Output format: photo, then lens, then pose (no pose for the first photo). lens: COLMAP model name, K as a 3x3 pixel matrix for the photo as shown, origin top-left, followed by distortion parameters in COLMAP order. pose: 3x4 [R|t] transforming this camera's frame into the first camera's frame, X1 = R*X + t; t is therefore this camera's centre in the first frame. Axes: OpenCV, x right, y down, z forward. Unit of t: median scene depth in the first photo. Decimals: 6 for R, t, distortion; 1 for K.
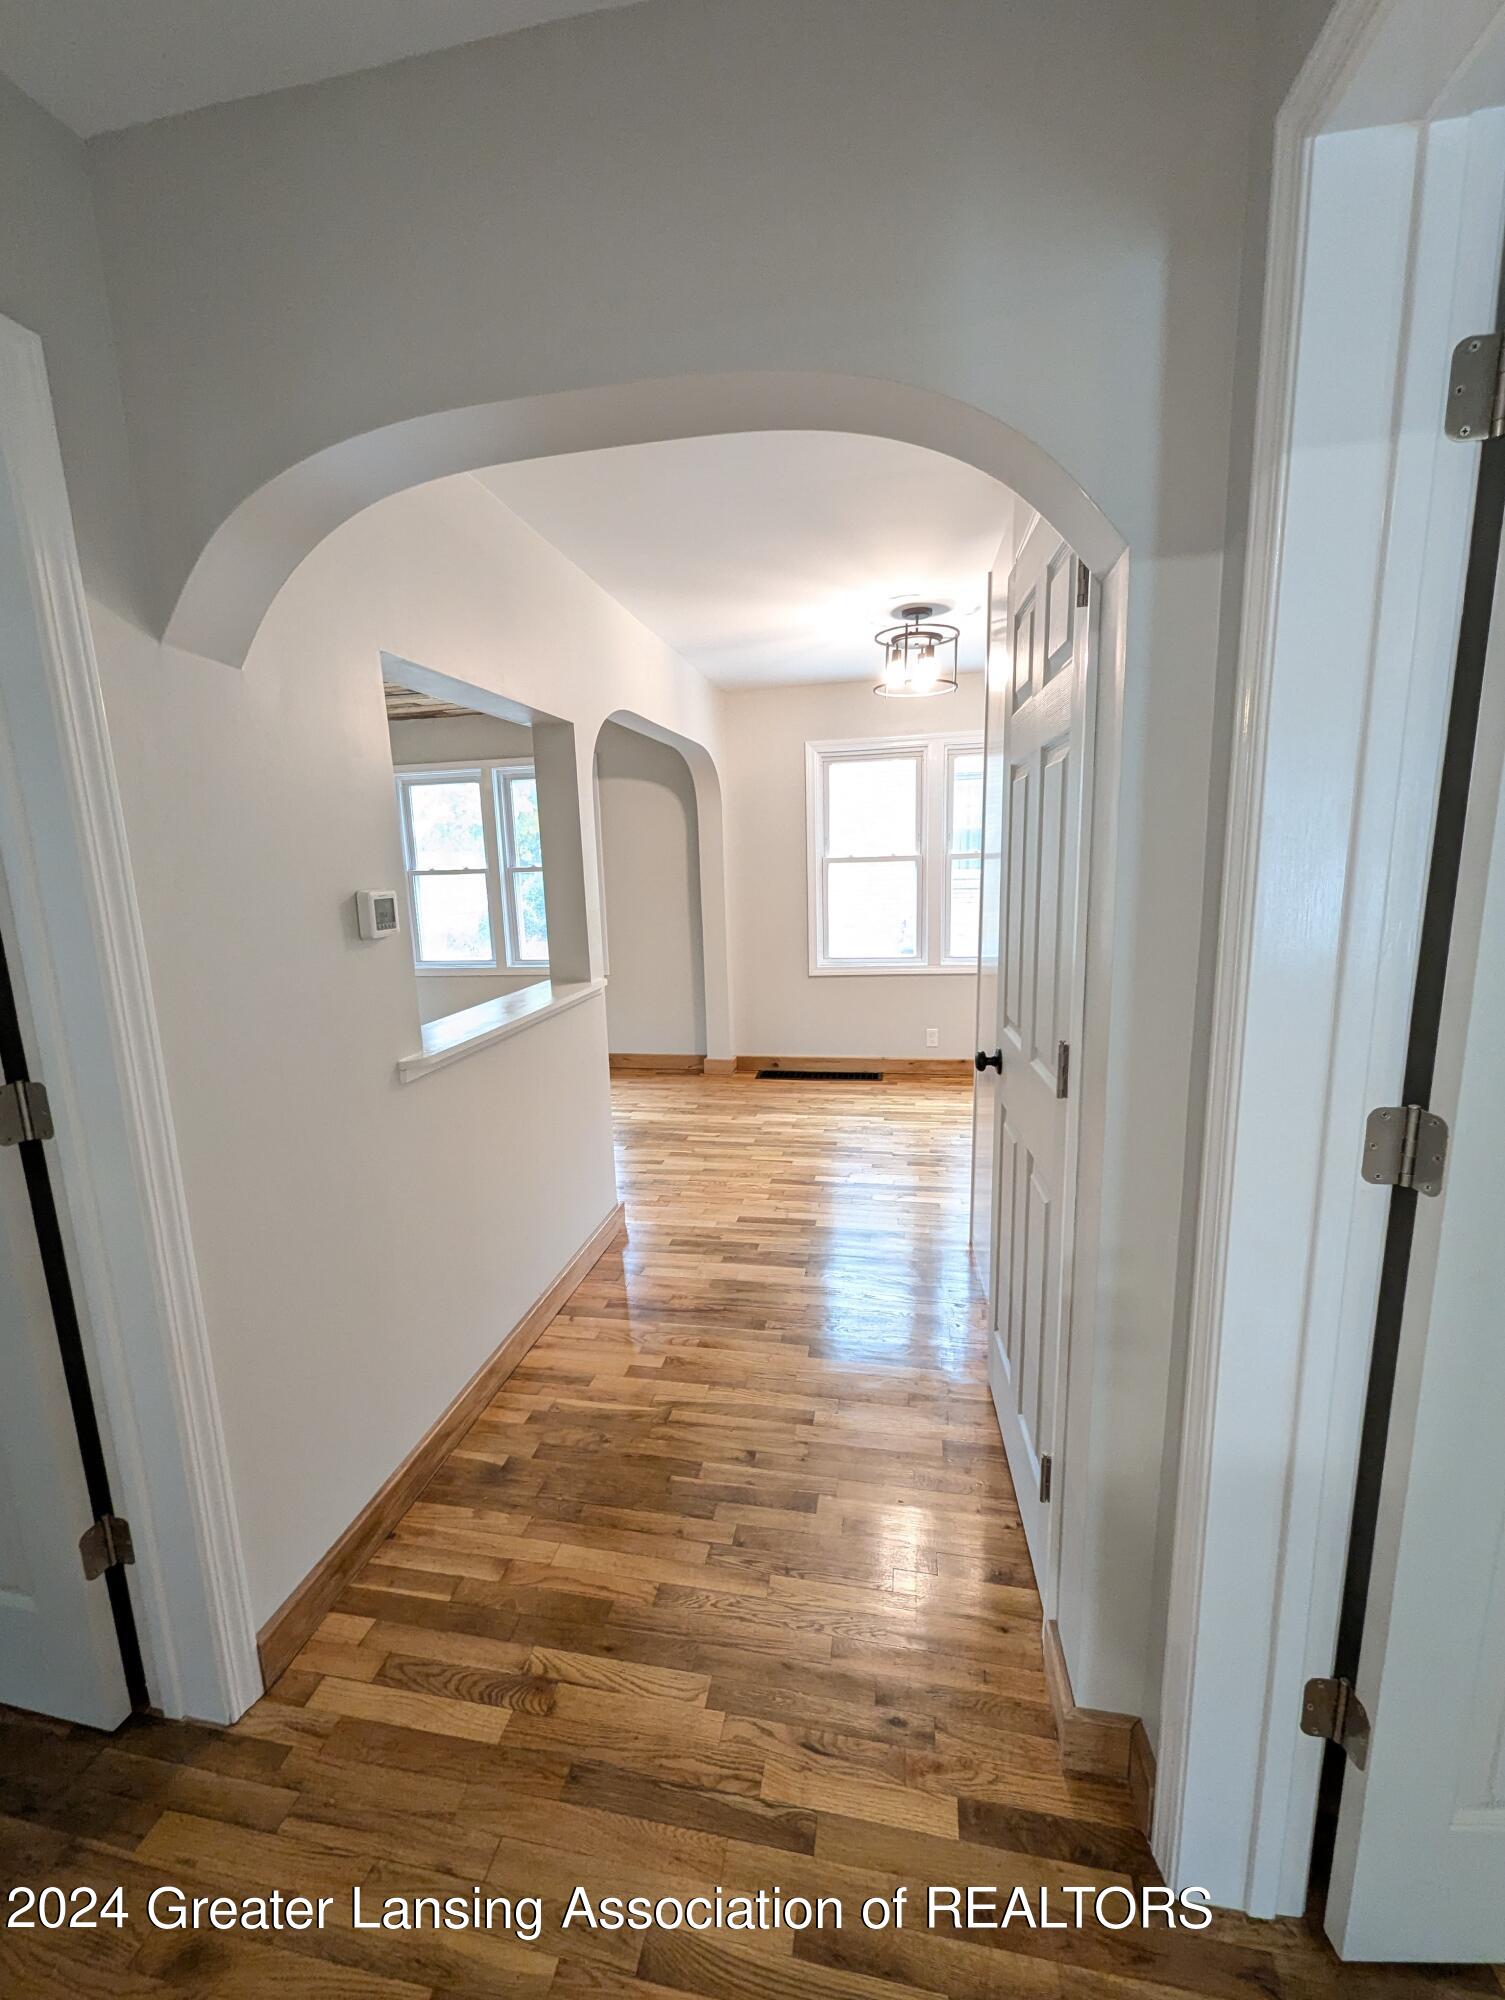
lens RADIAL K [[830.2, 0, 740.8], [0, 830.2, 1010.1], [0, 0, 1]] dist [0.004412, -0.000965]
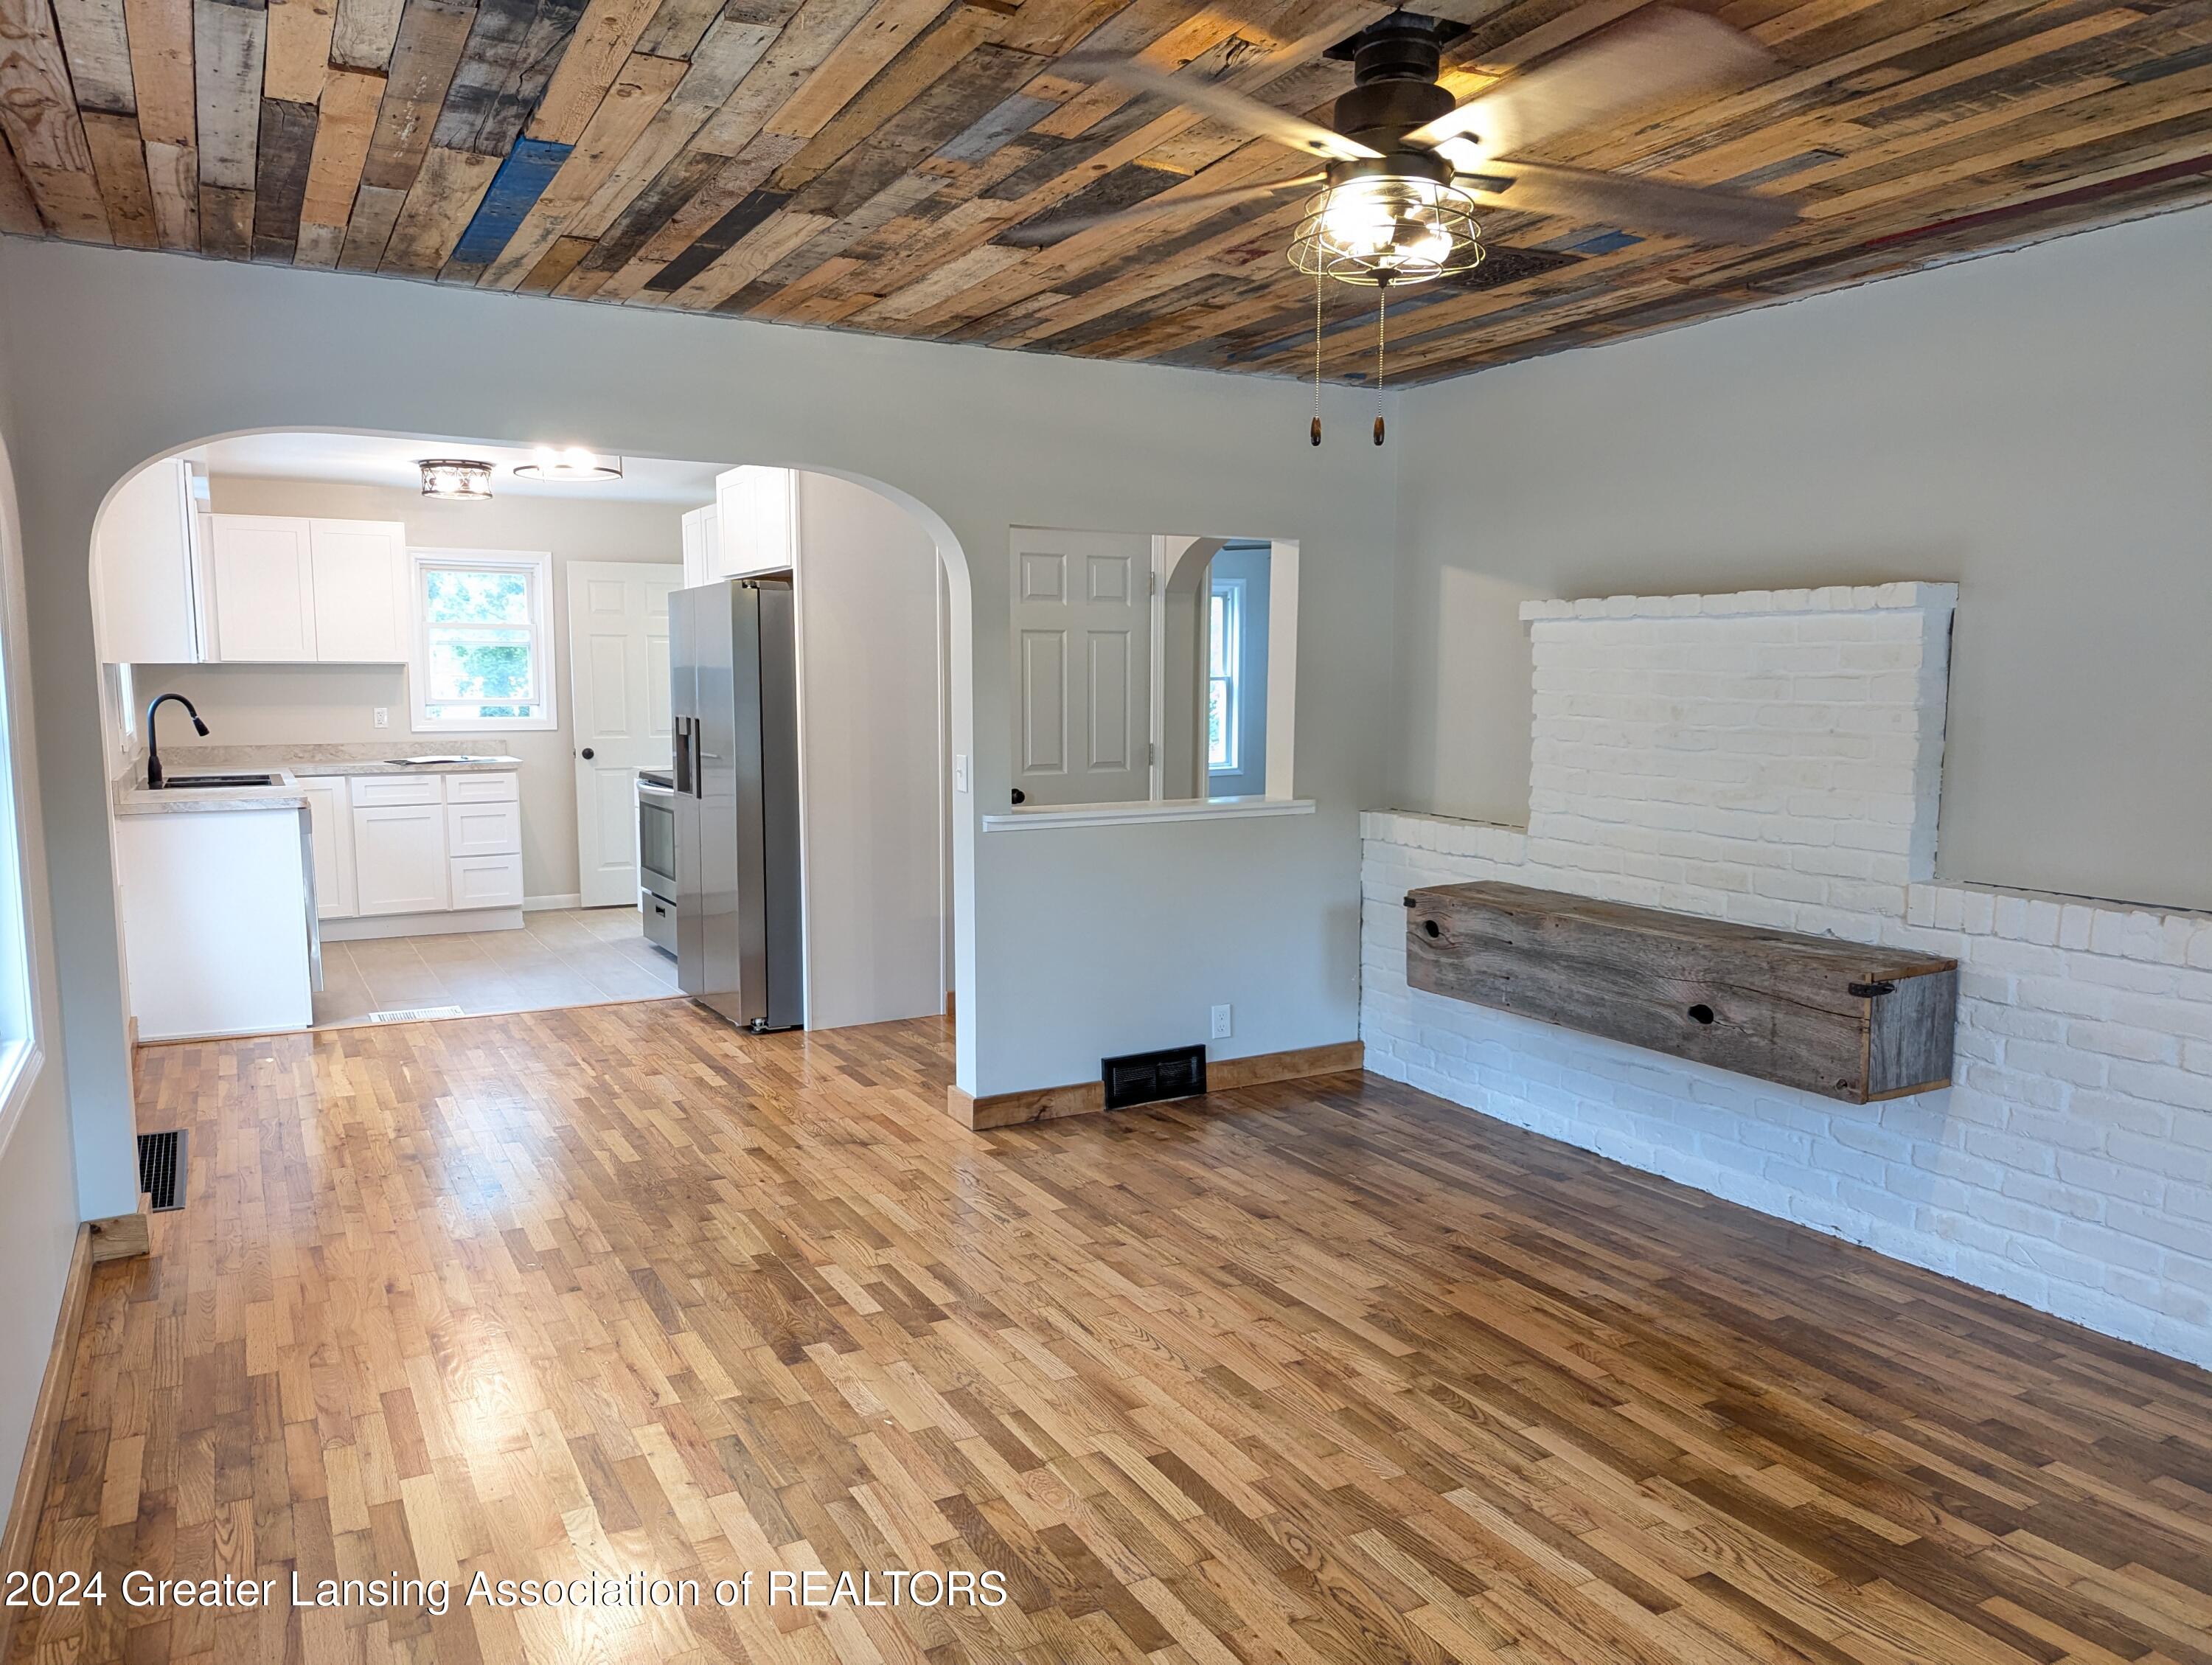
lens RADIAL K [[1558.8, 0, 1079.2], [0, 1558.8, 846.8], [0, 0, 1]] dist [0.049452, -0.038813]
pose [[-0.635394, -0.056676, 0.770106, -0.973355], [0.160851, 0.965711, 0.203786, -0.202778], [-0.755250, 0.253357, -0.604490, 1.238457]]
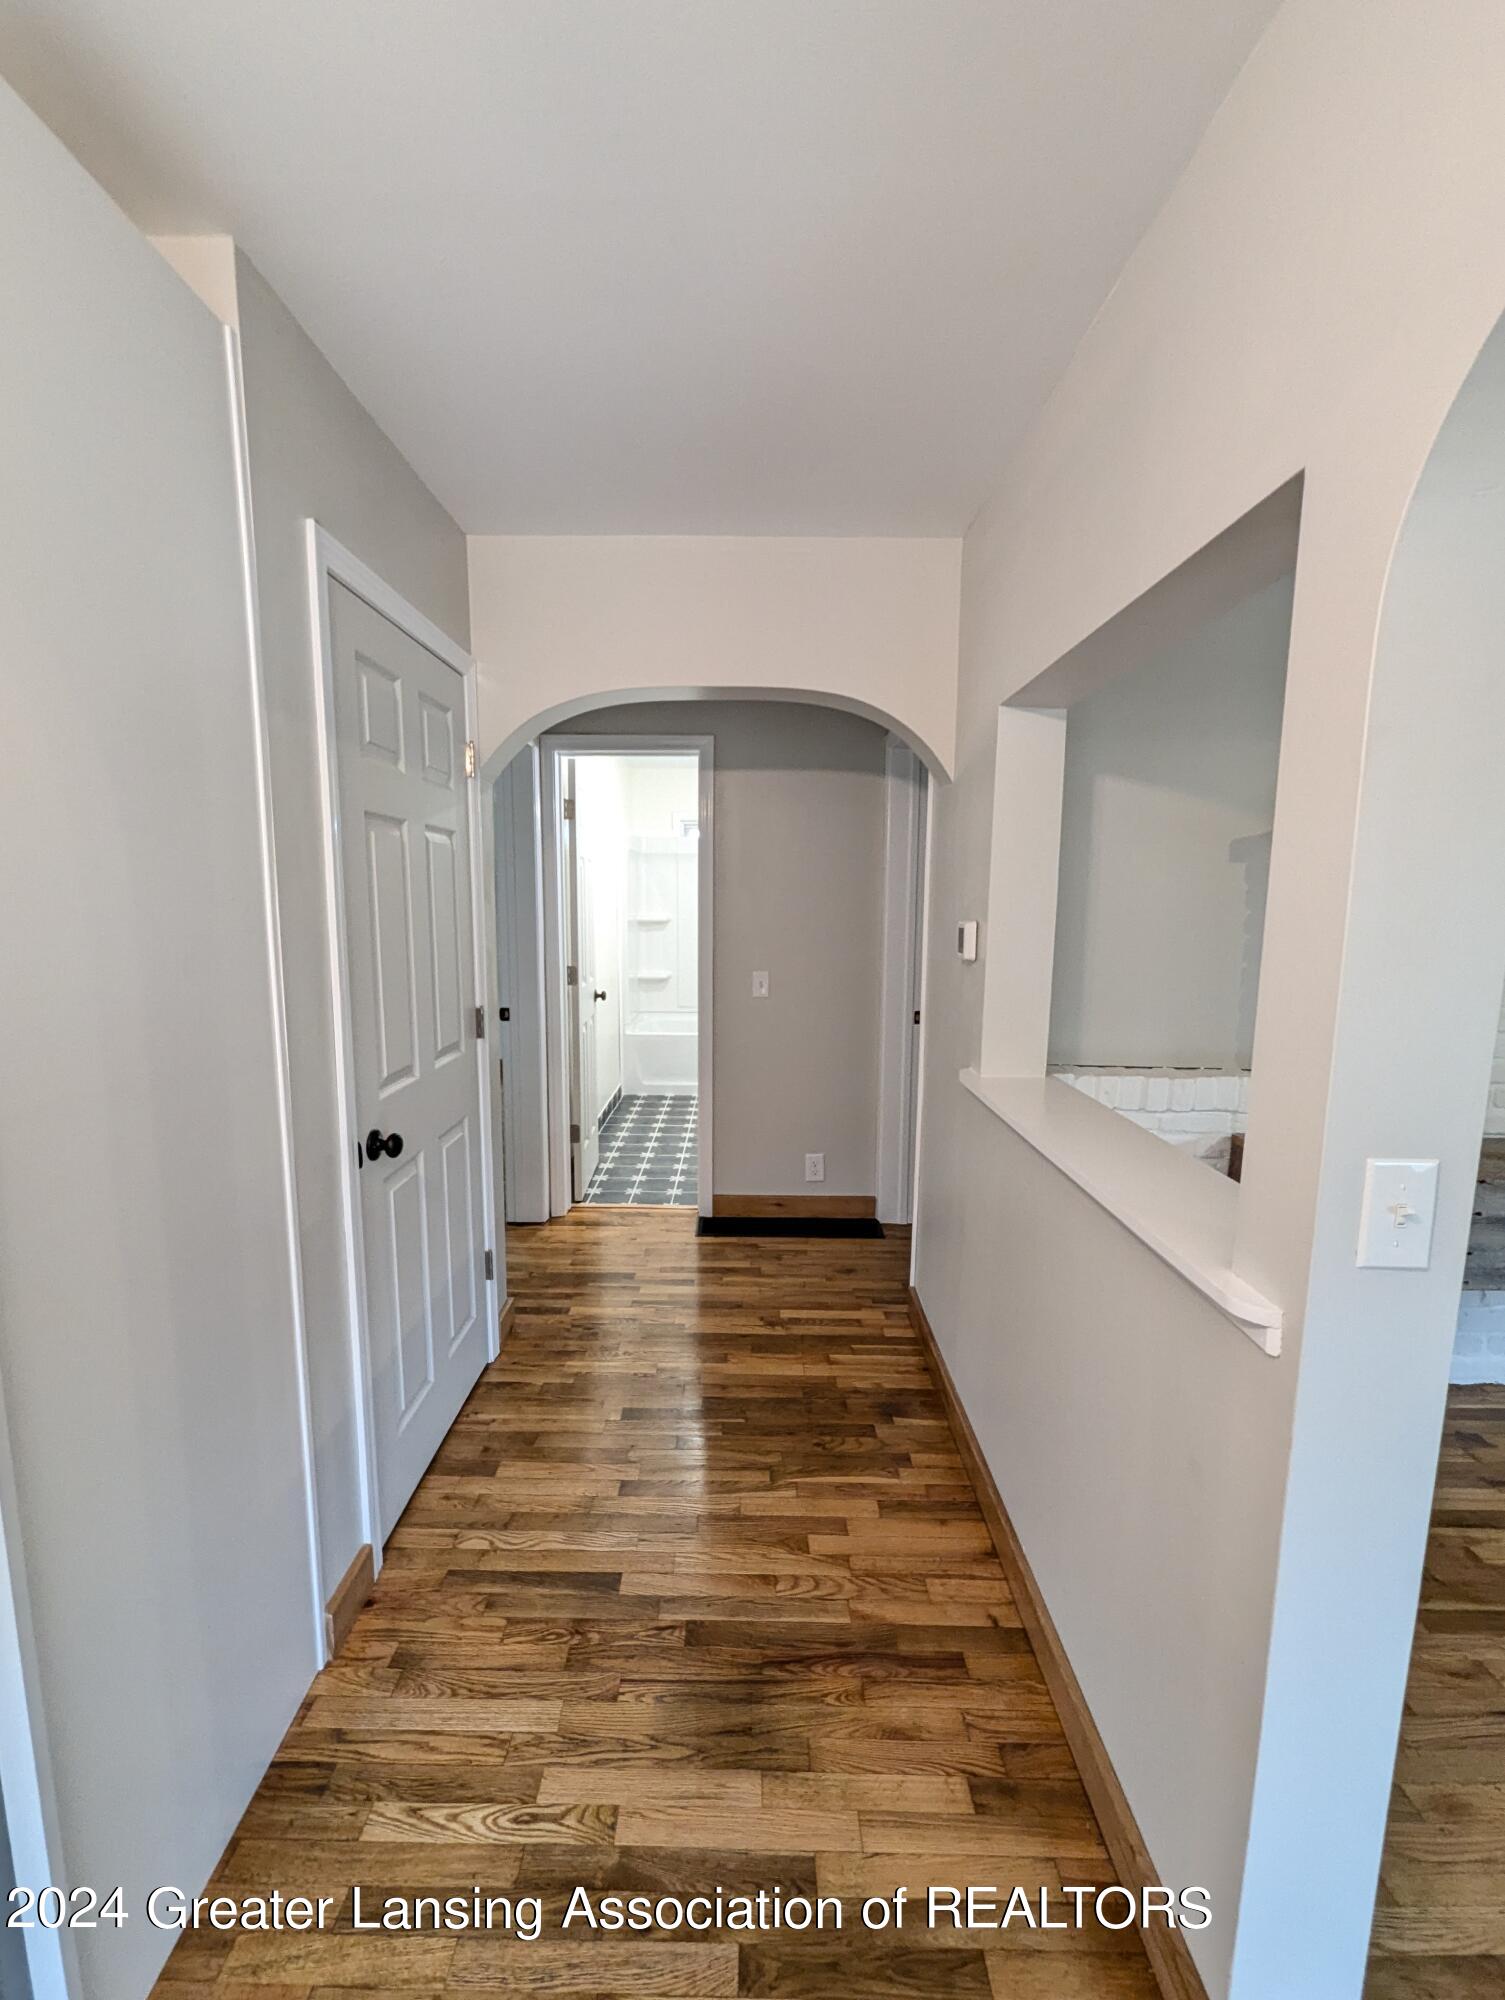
lens RADIAL K [[830.2, 0, 742.1], [0, 830.2, 1011.3], [0, 0, 1]] dist [0.004412, -0.000965]
pose [[-0.982800, 0.039196, -0.180465, 0.045536], [-0.020532, 0.947965, 0.317711, -0.150040], [0.183527, 0.315951, -0.930856, 0.787127]]
